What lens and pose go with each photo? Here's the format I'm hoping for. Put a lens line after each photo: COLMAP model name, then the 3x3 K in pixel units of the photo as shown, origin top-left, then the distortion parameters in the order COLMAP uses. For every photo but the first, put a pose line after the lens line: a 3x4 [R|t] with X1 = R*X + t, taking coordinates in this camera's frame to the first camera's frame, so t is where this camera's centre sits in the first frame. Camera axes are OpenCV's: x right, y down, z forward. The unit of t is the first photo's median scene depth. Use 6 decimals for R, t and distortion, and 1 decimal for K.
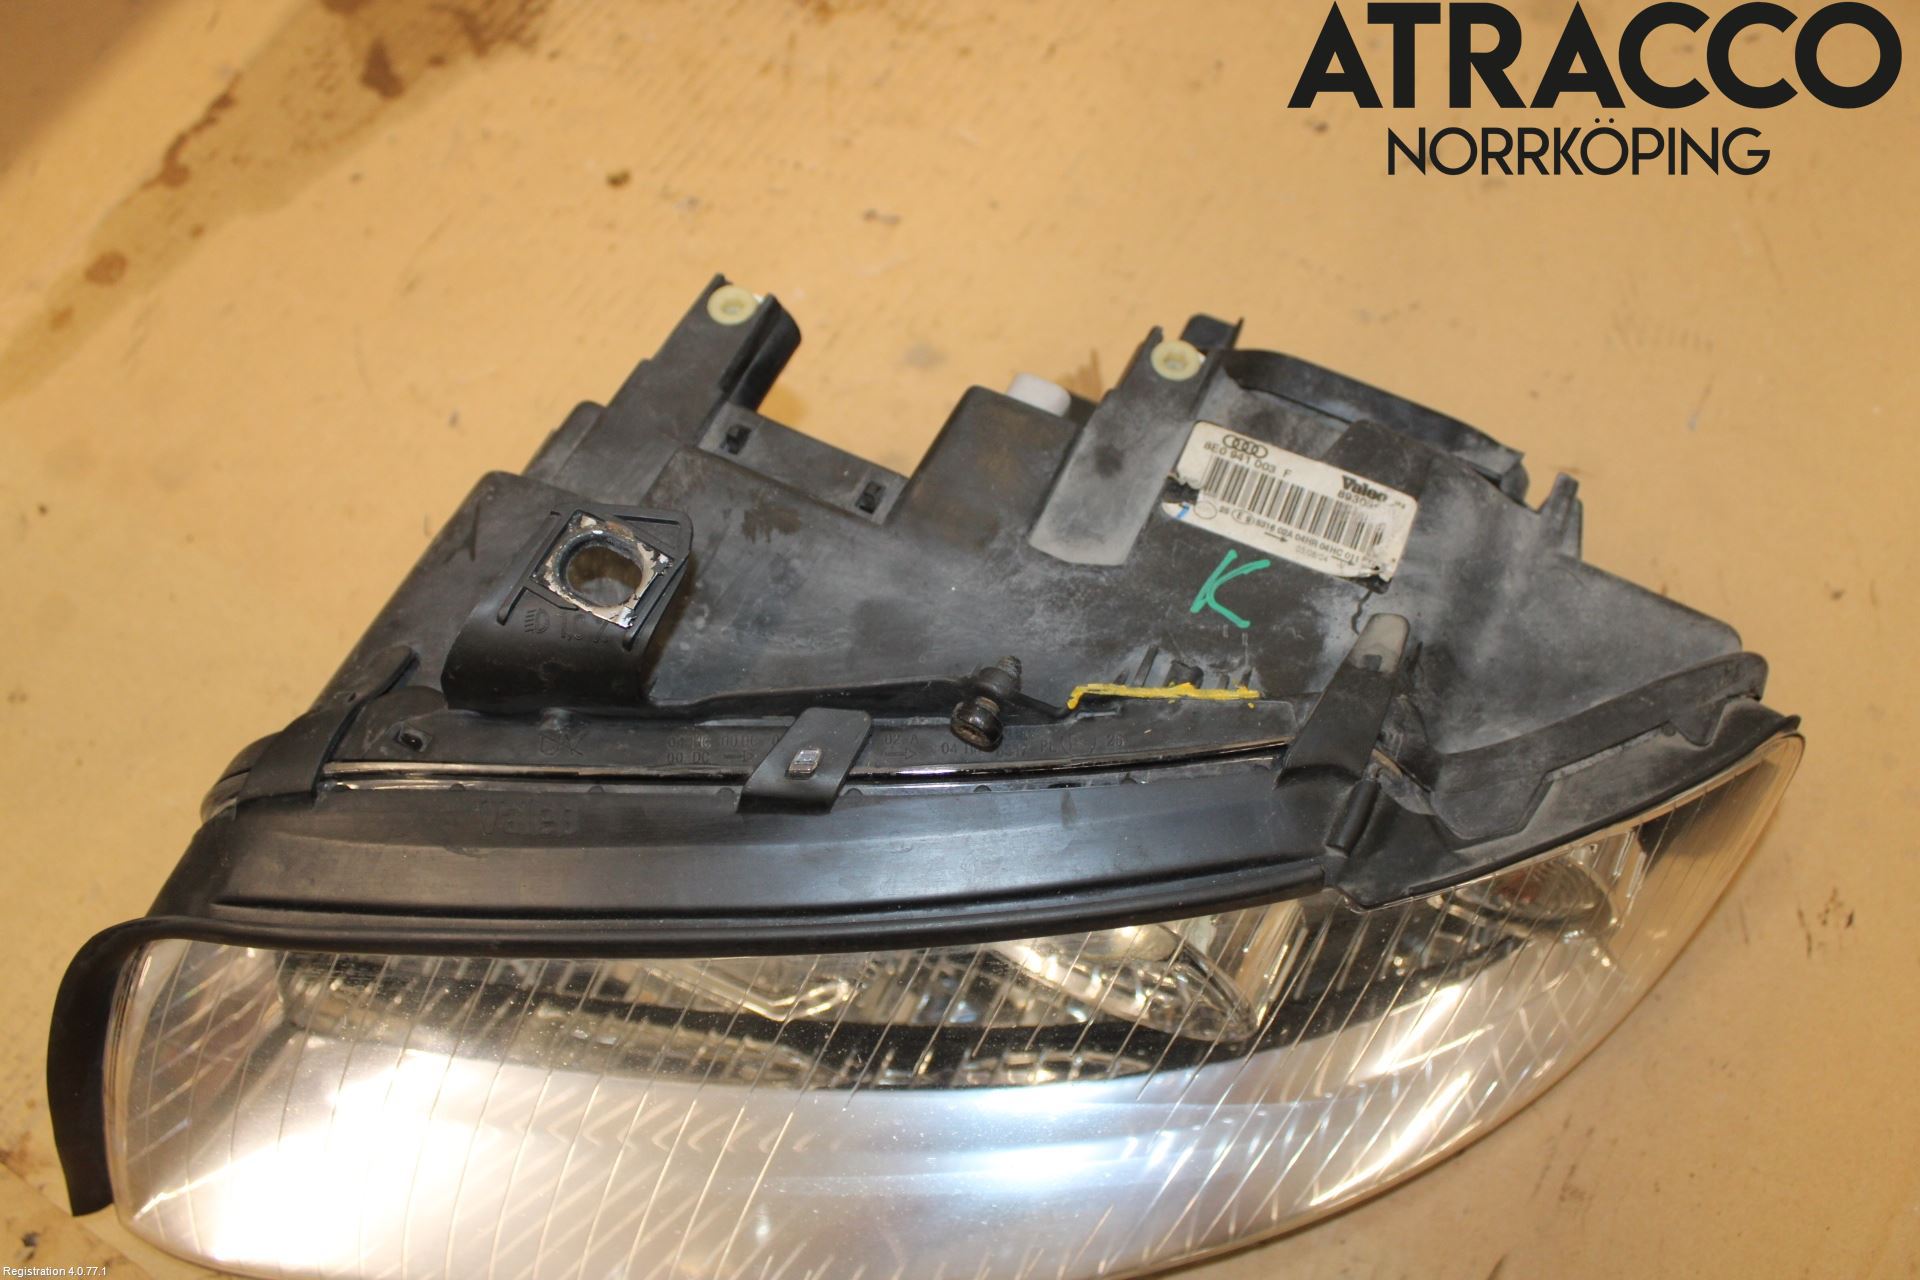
lens RADIAL K [[1774.6, 0, 960.0], [0, 1774.6, 640.0], [0, 0, 1]] dist [-0.142531, 0.000761]
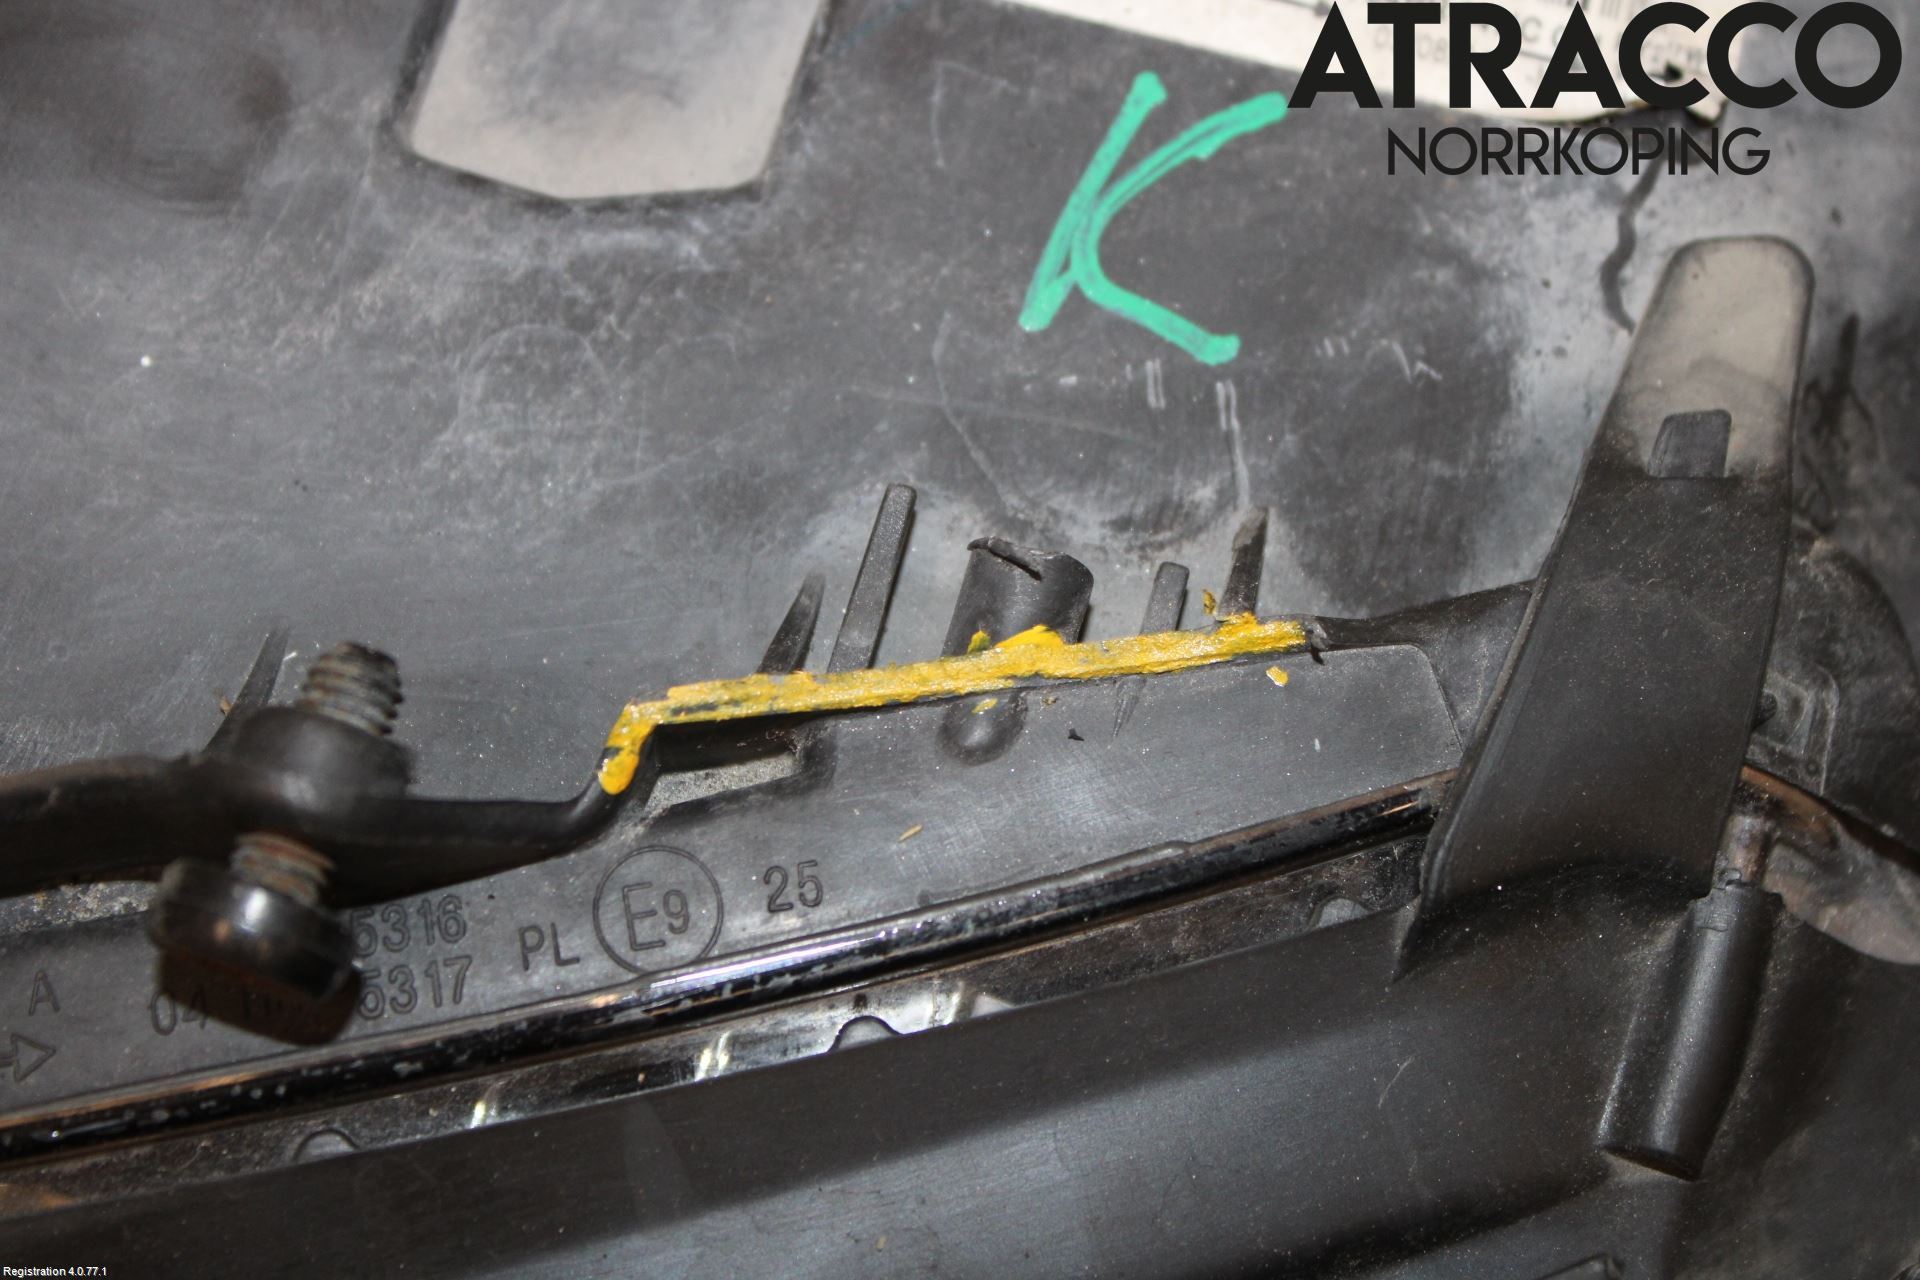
lens RADIAL K [[3744.5, 0, 960.0], [0, 3744.5, 640.0], [0, 0, 1]] dist [0.002526, 0.211714]
pose [[0.987953, -0.140409, 0.065069, 0.076173], [0.126942, 0.975774, 0.178186, -0.073806], [-0.088511, -0.167779, 0.981843, 0.420719]]
